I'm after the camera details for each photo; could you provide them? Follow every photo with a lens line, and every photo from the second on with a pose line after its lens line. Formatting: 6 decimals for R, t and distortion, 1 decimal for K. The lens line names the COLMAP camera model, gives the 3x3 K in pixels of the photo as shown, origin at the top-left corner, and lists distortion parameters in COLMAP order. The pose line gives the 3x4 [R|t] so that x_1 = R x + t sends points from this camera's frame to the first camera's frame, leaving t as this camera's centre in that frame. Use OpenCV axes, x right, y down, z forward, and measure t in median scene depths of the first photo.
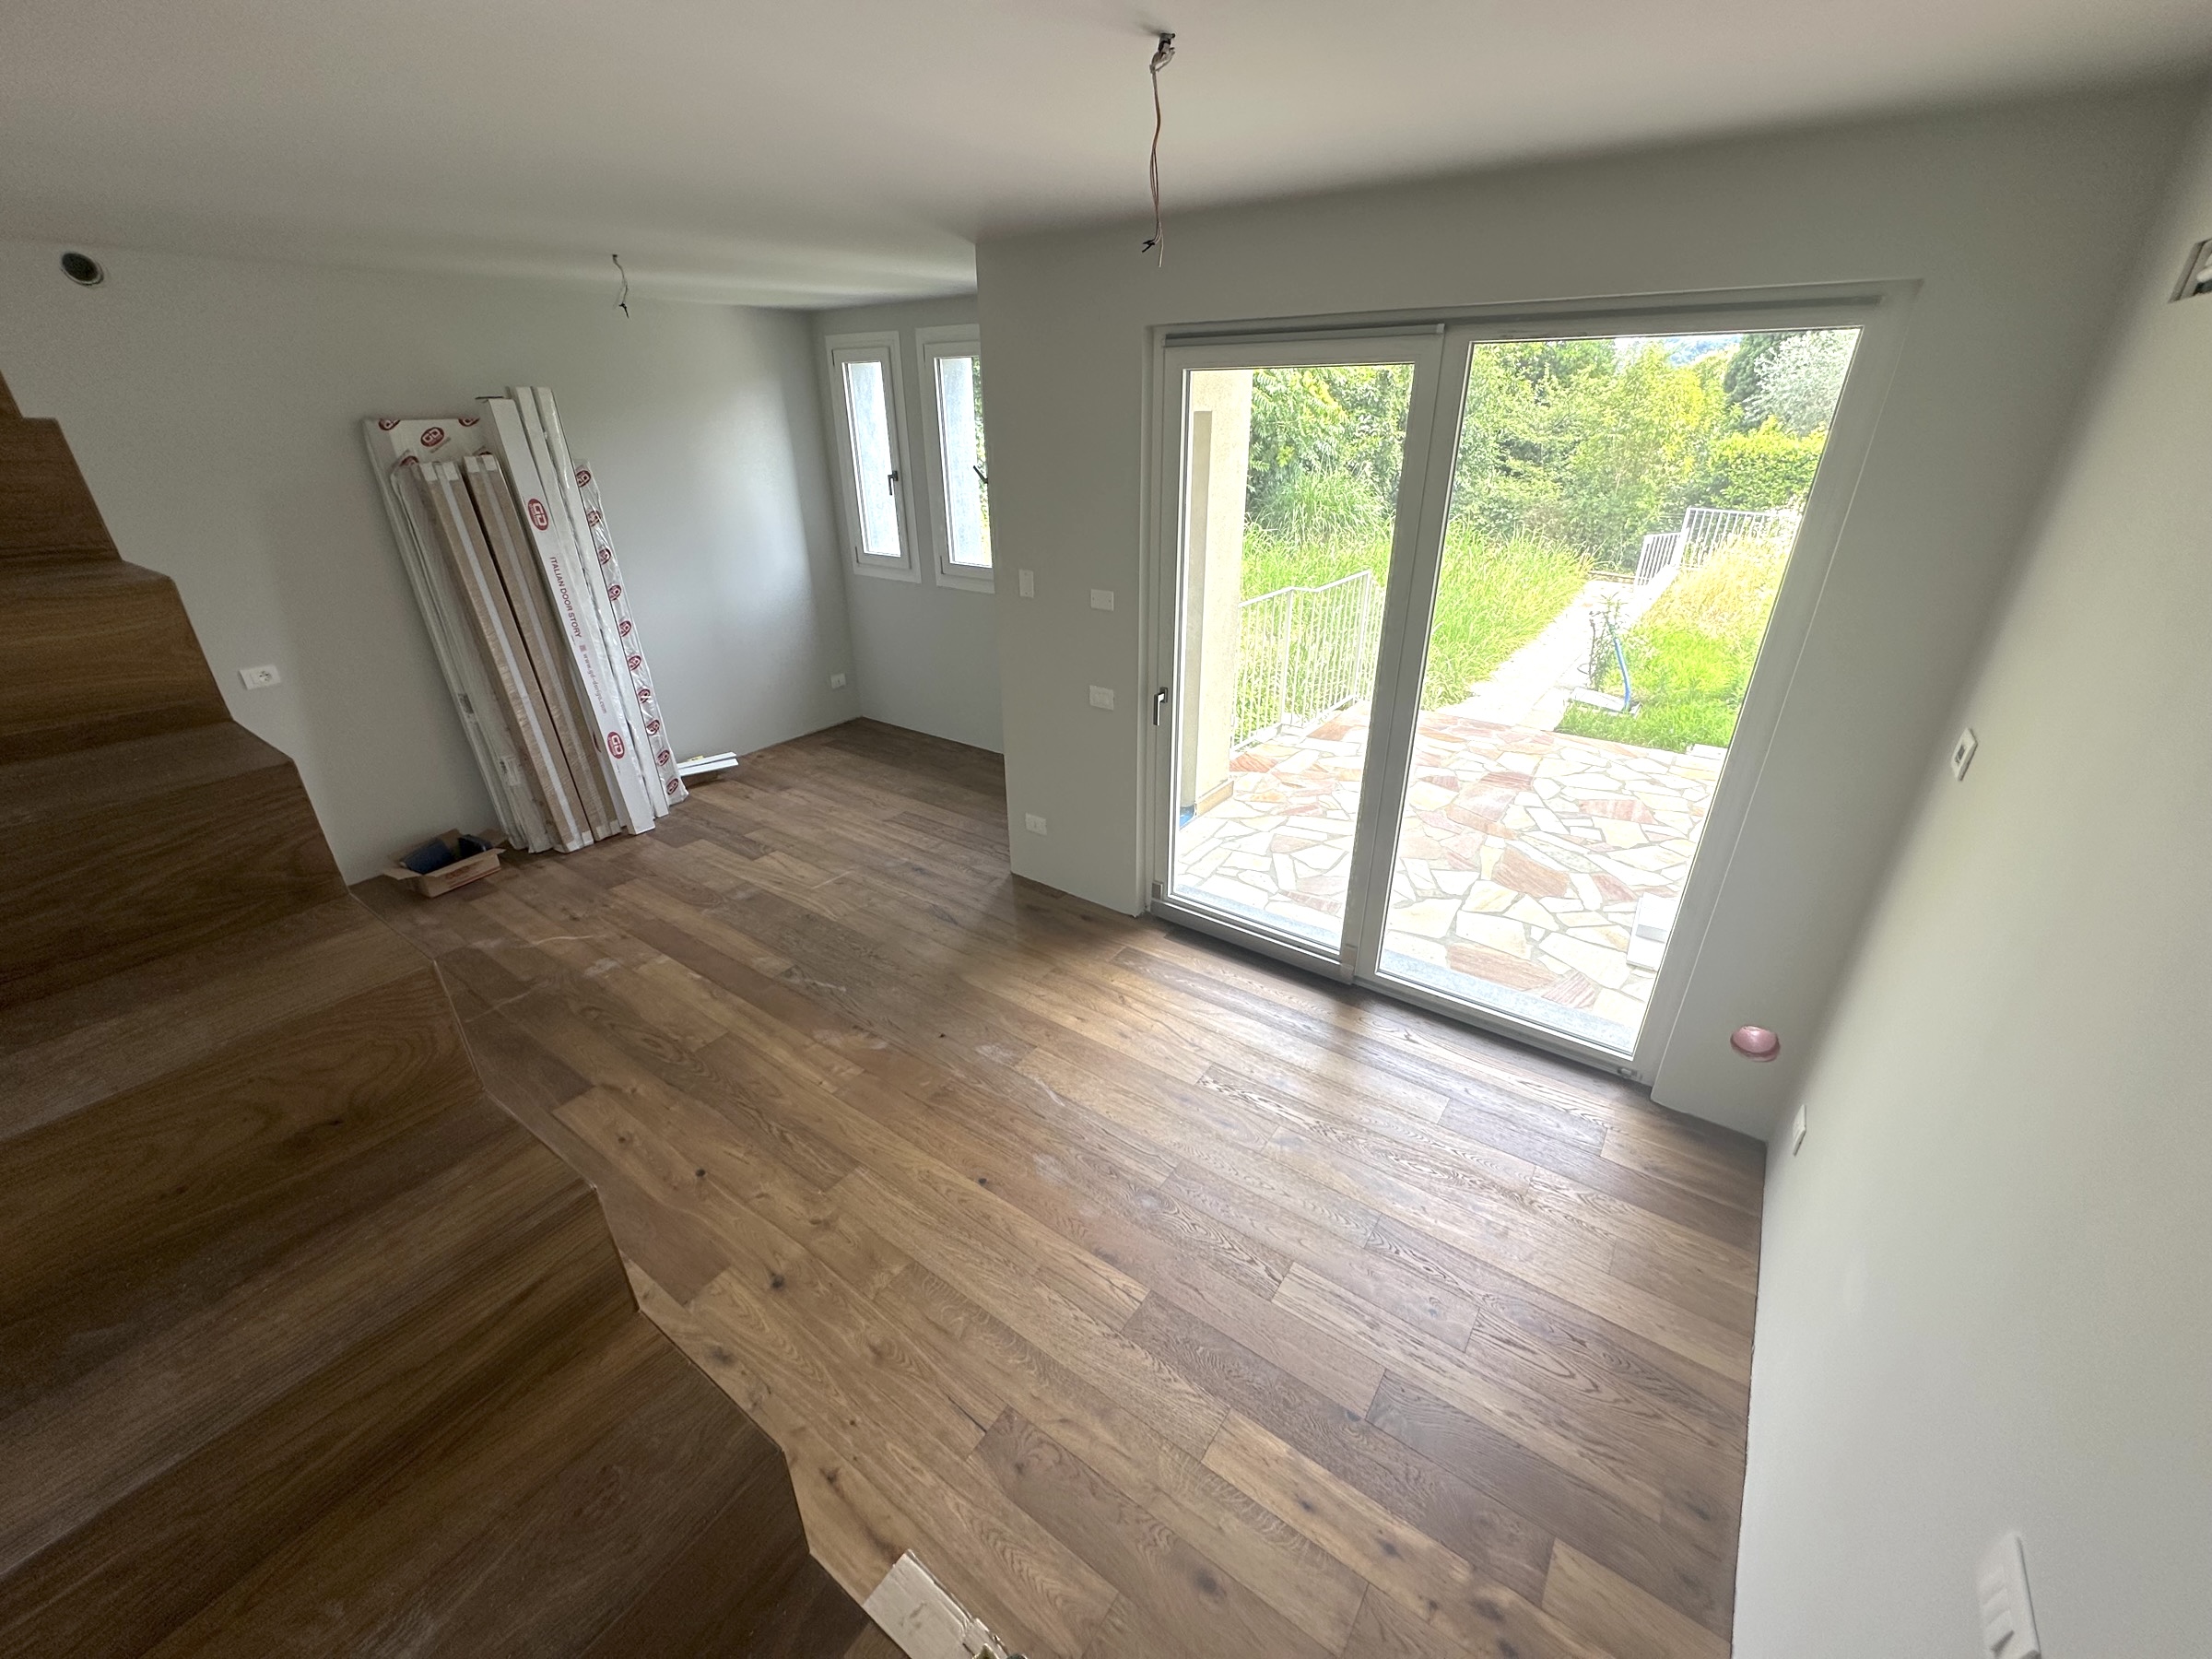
lens RADIAL K [[886.8, 0, 1100.3], [0, 886.8, 826.7], [0, 0, 1]] dist [-0.003970, 0.000781]
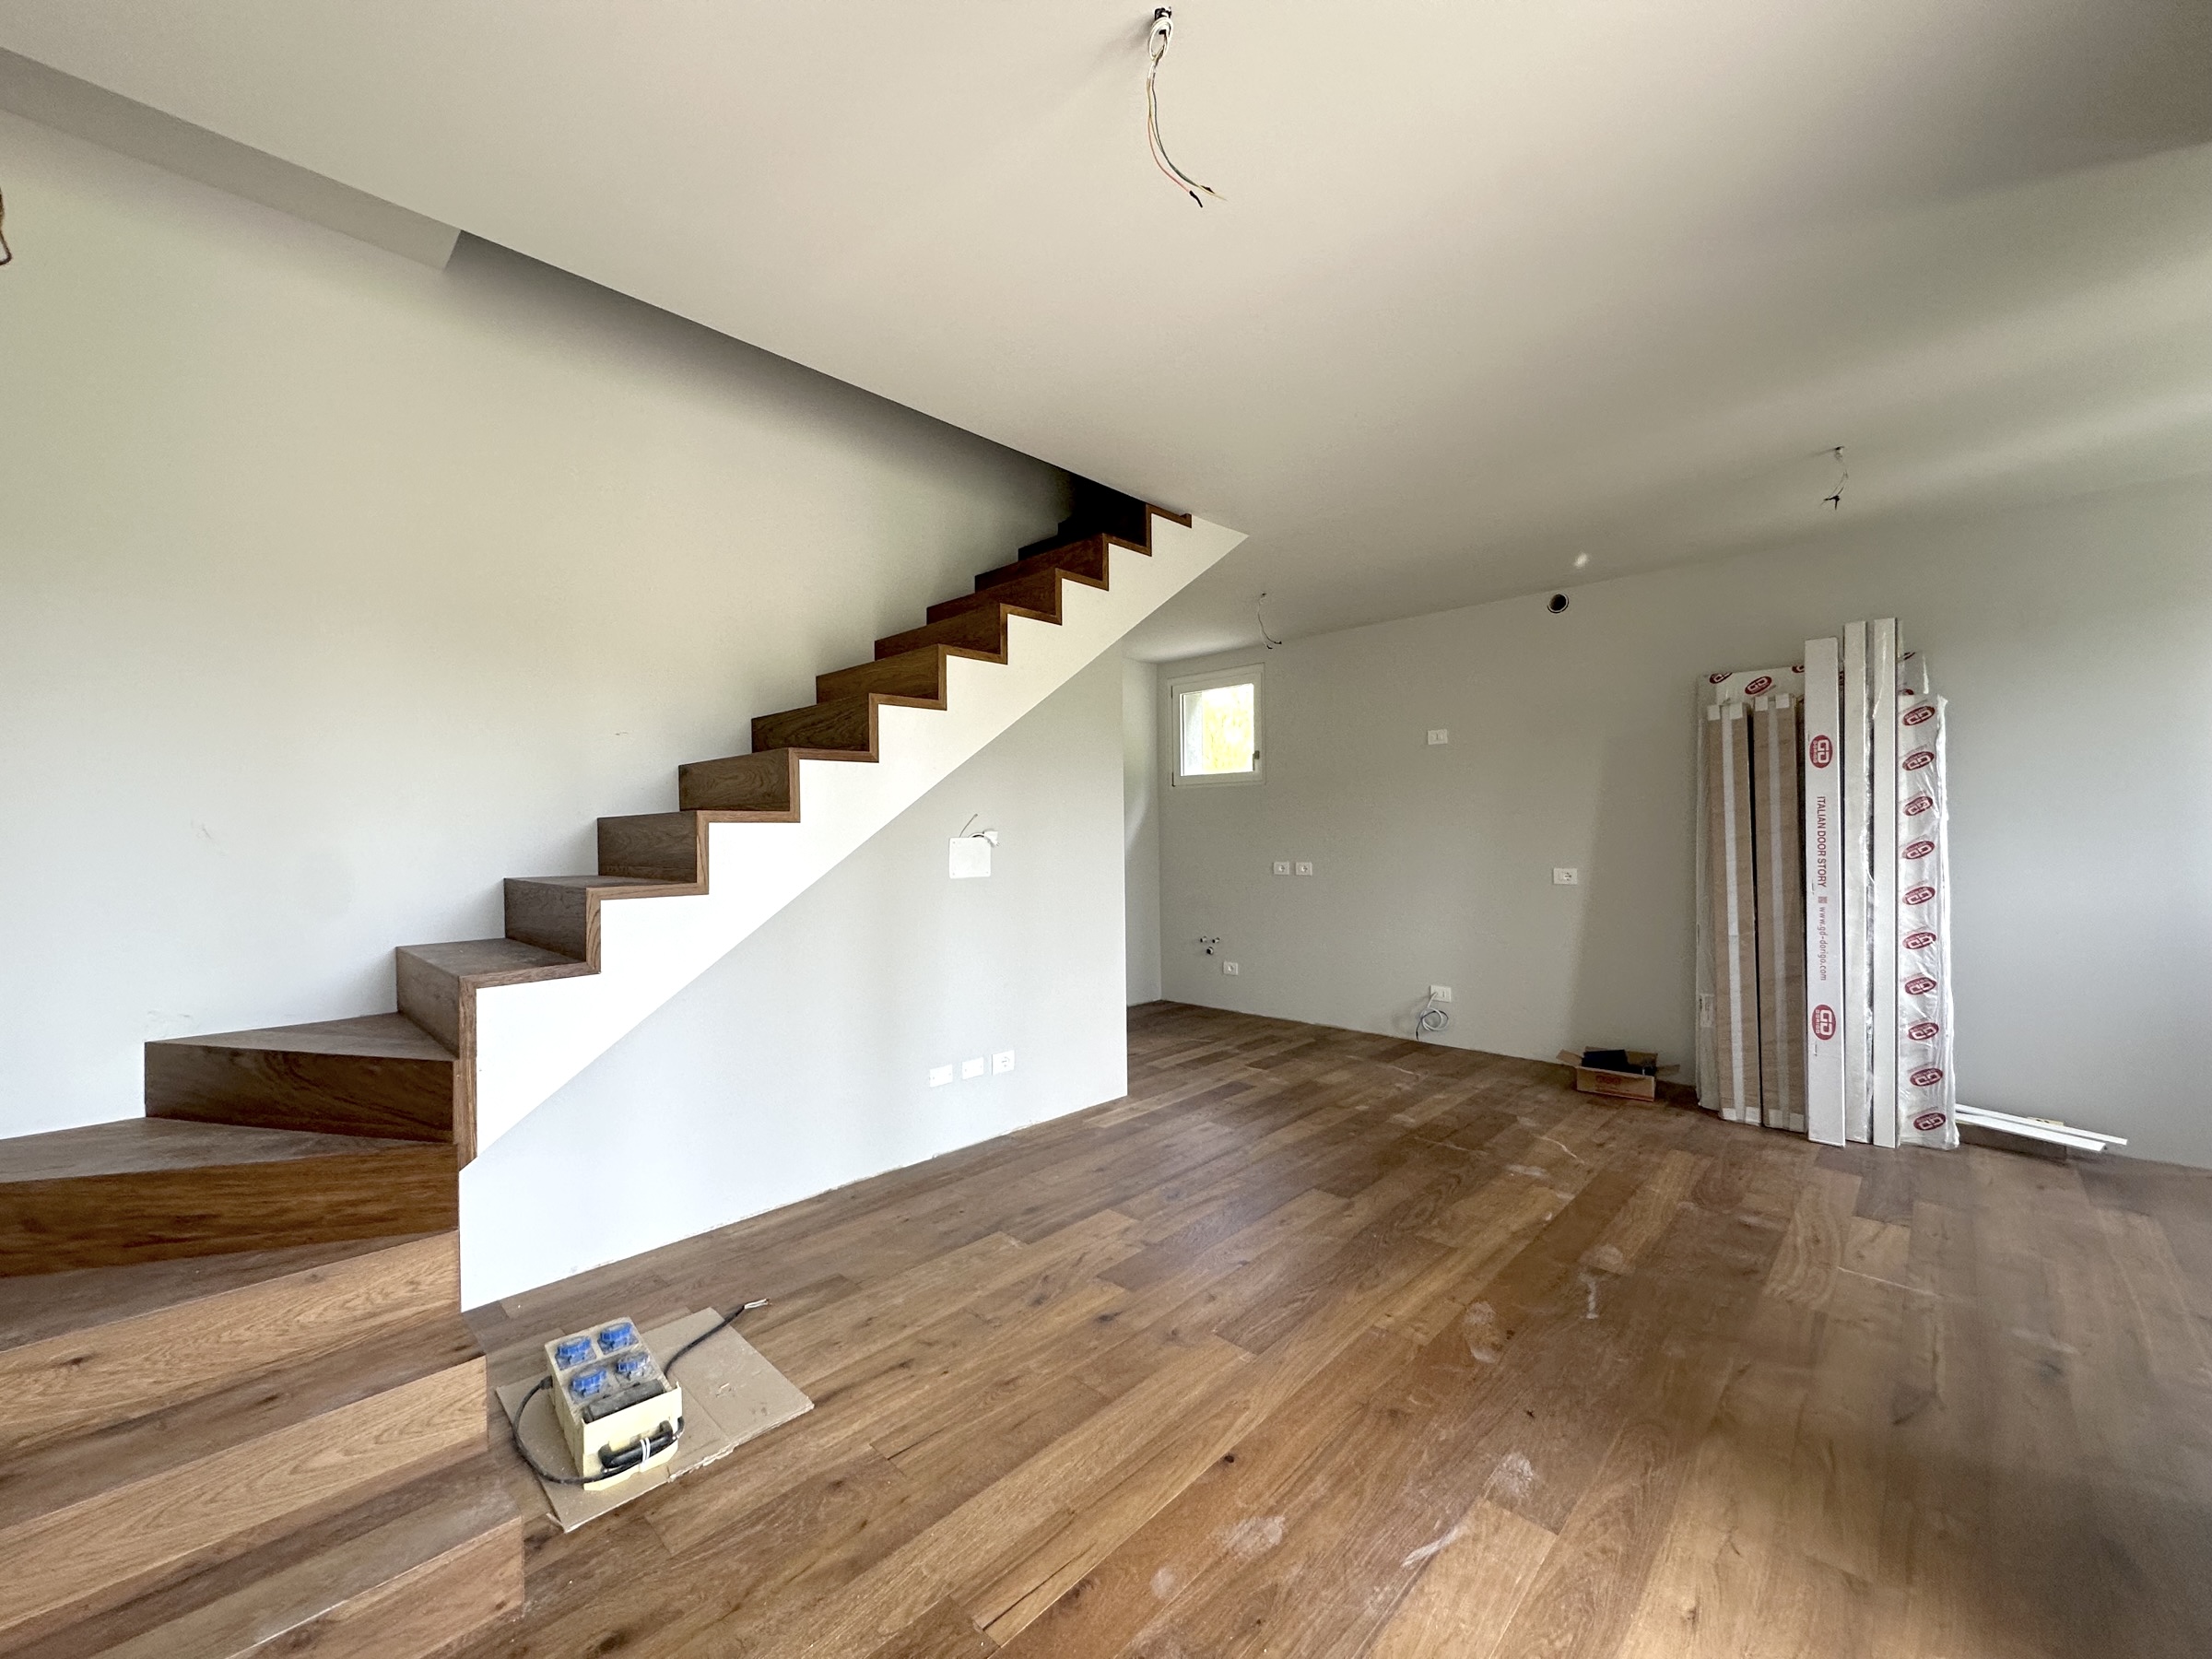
lens RADIAL K [[886.8, 0, 1107.2], [0, 886.8, 822.0], [0, 0, 1]] dist [-0.003970, 0.000781]
pose [[-0.144540, -0.001117, -0.989498, 0.380390], [-0.413245, 0.908684, 0.059339, -0.041885], [0.899075, 0.417482, -0.131803, 0.518005]]
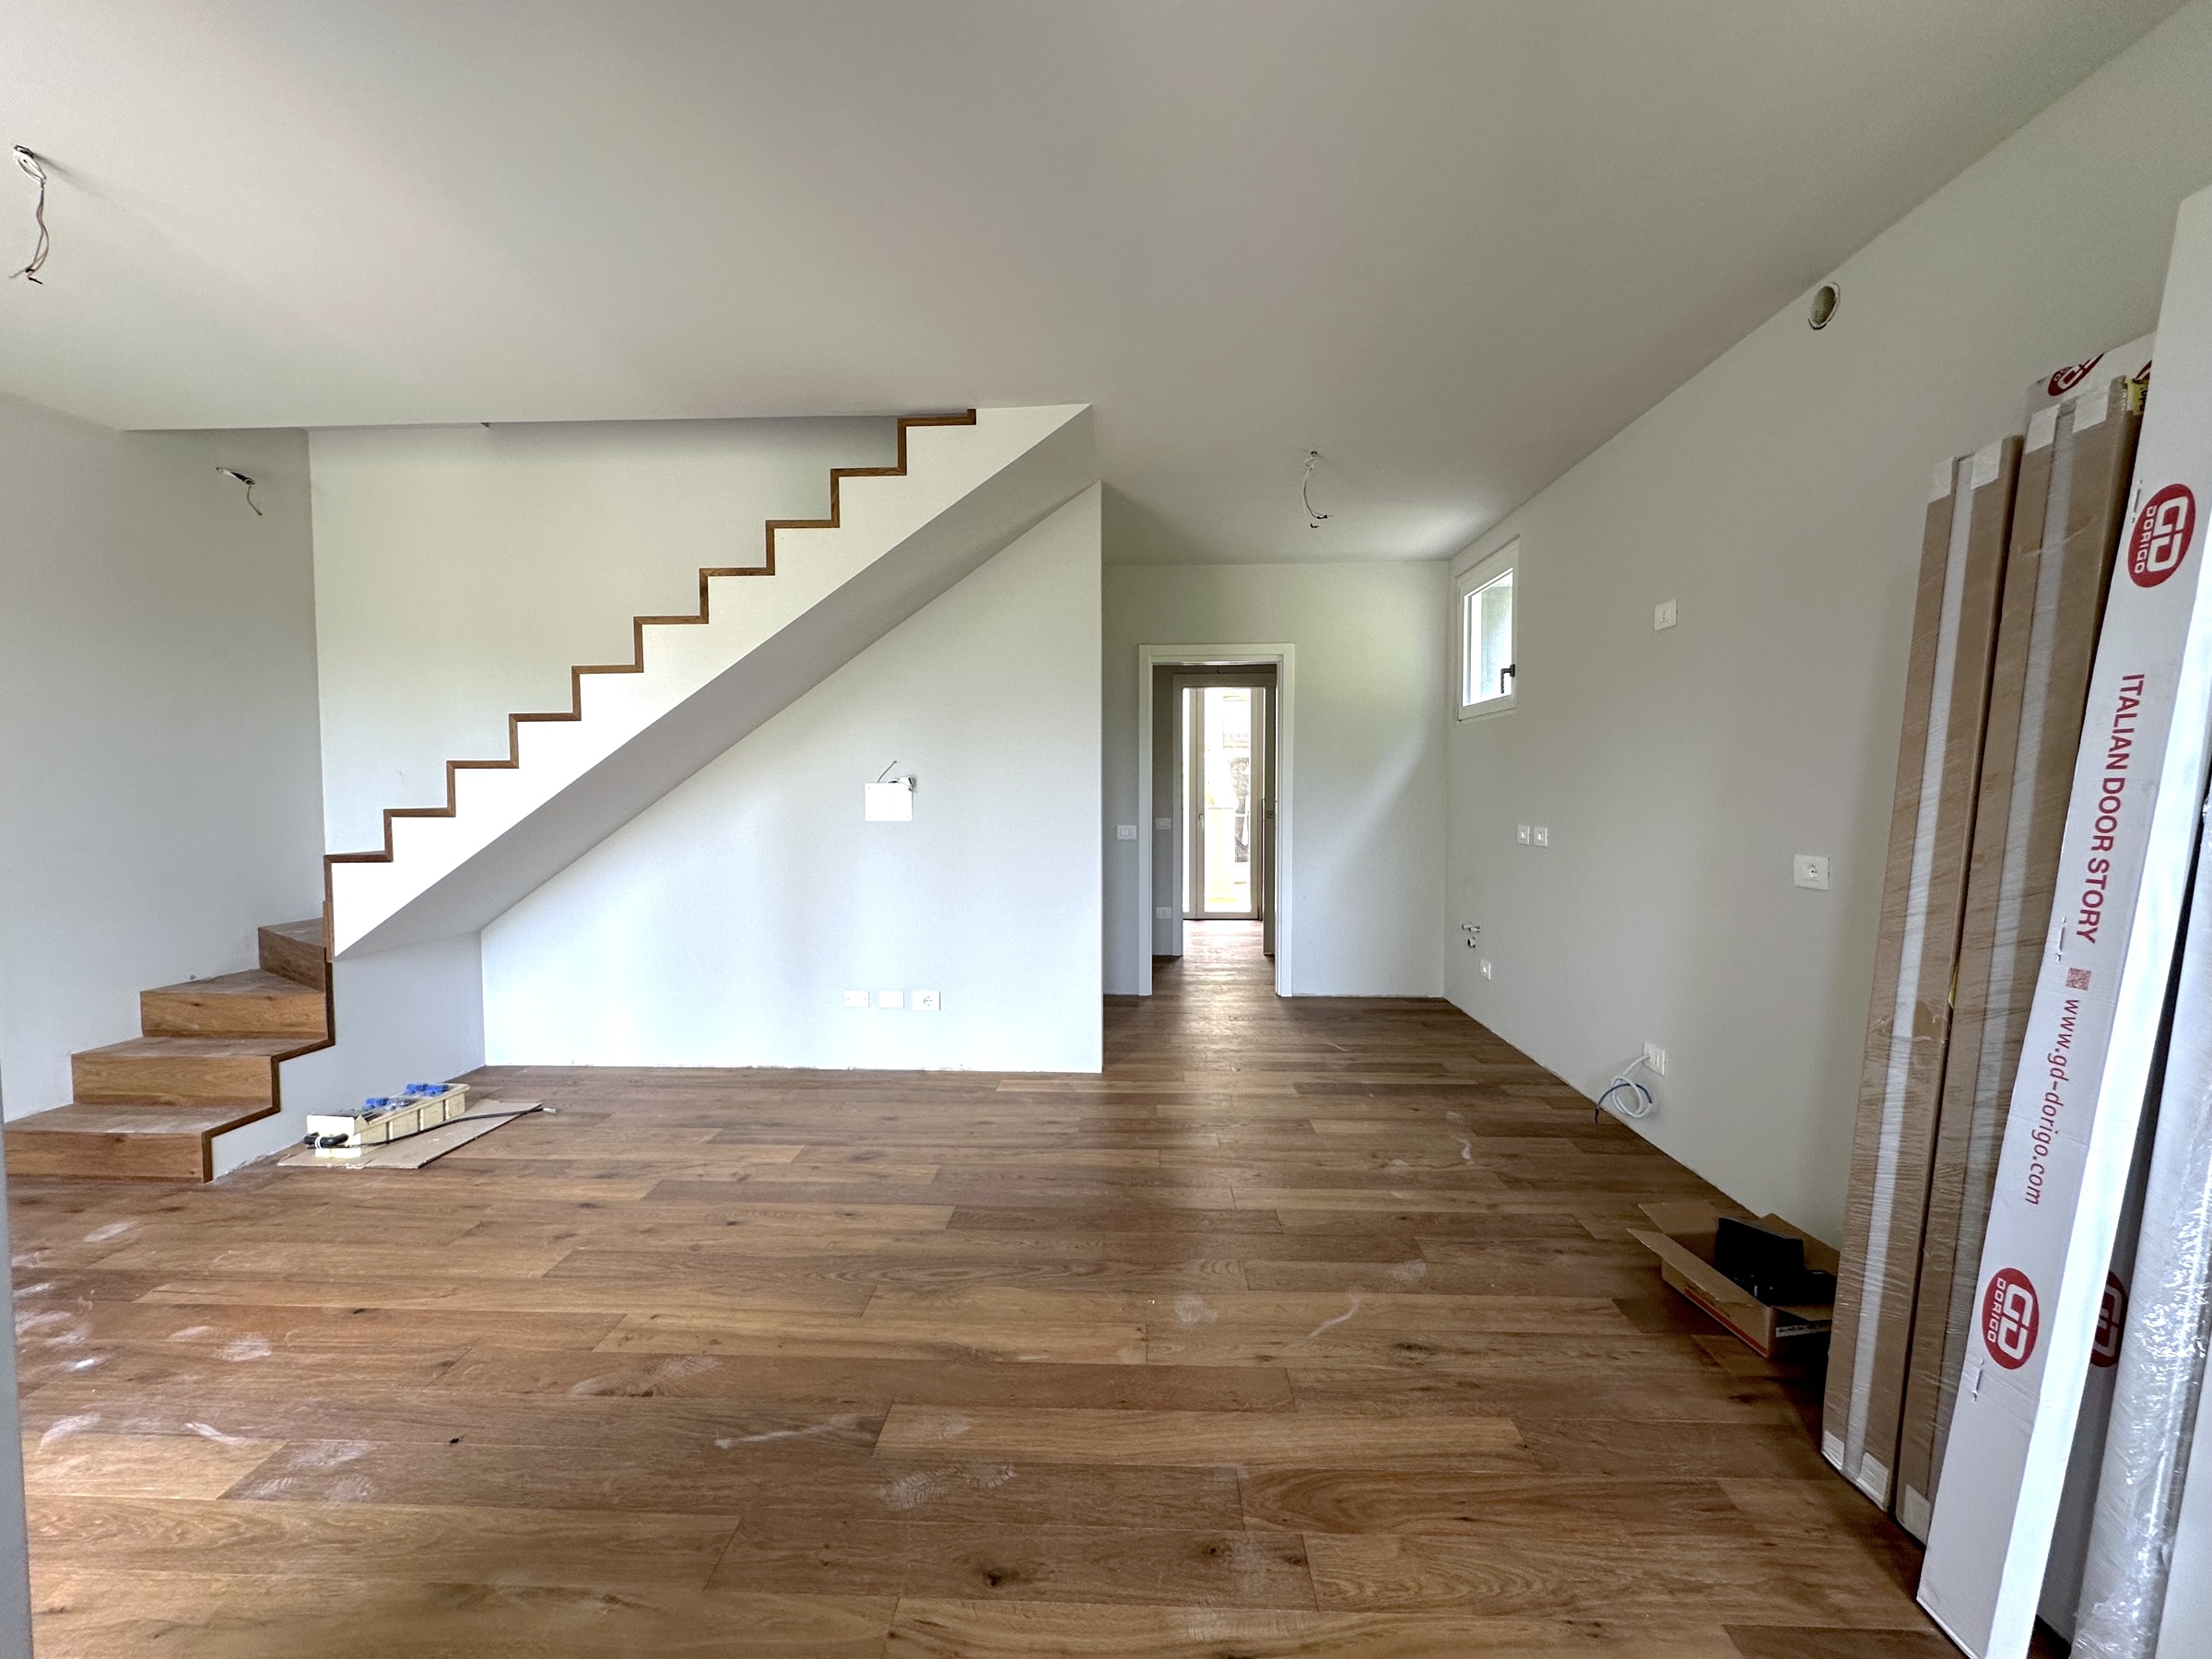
lens RADIAL K [[886.8, 0, 1103.9], [0, 886.8, 826.7], [0, 0, 1]] dist [-0.003970, 0.000781]
pose [[-0.837467, 0.031150, -0.545600, -0.181345], [-0.227624, 0.887764, 0.400077, -0.318066], [0.496826, 0.459243, -0.736383, 1.138355]]
